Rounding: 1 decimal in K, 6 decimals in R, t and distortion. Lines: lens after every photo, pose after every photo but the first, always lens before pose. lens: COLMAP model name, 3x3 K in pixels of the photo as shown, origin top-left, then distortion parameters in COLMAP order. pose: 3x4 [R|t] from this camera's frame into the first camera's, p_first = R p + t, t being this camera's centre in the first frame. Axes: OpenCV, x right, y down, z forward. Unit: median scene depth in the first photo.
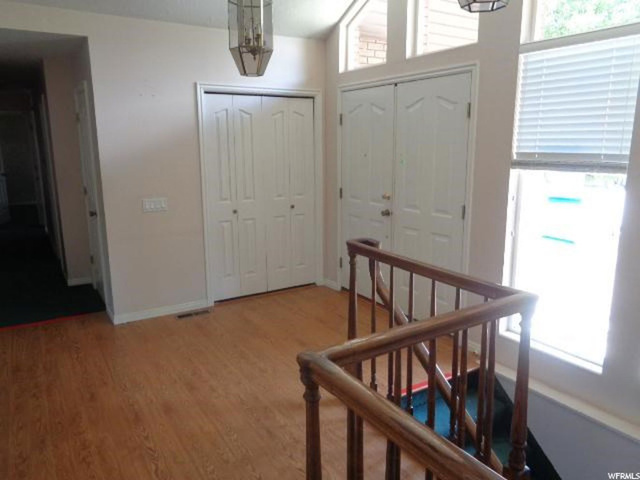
lens RADIAL K [[479.8, 0, 320.0], [0, 479.8, 240.0], [0, 0, 1]] dist [-0.001320, 0.001333]
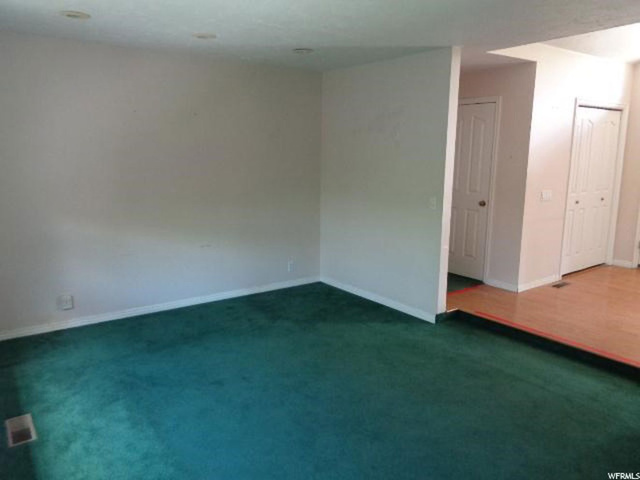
lens RADIAL K [[479.8, 0, 320.0], [0, 479.8, 240.0], [0, 0, 1]] dist [-0.001320, 0.001333]
pose [[0.997615, -0.006015, 0.068755, -1.012744], [0.007338, 0.999792, -0.019011, 0.061795], [-0.068626, 0.019471, 0.997452, -0.194013]]
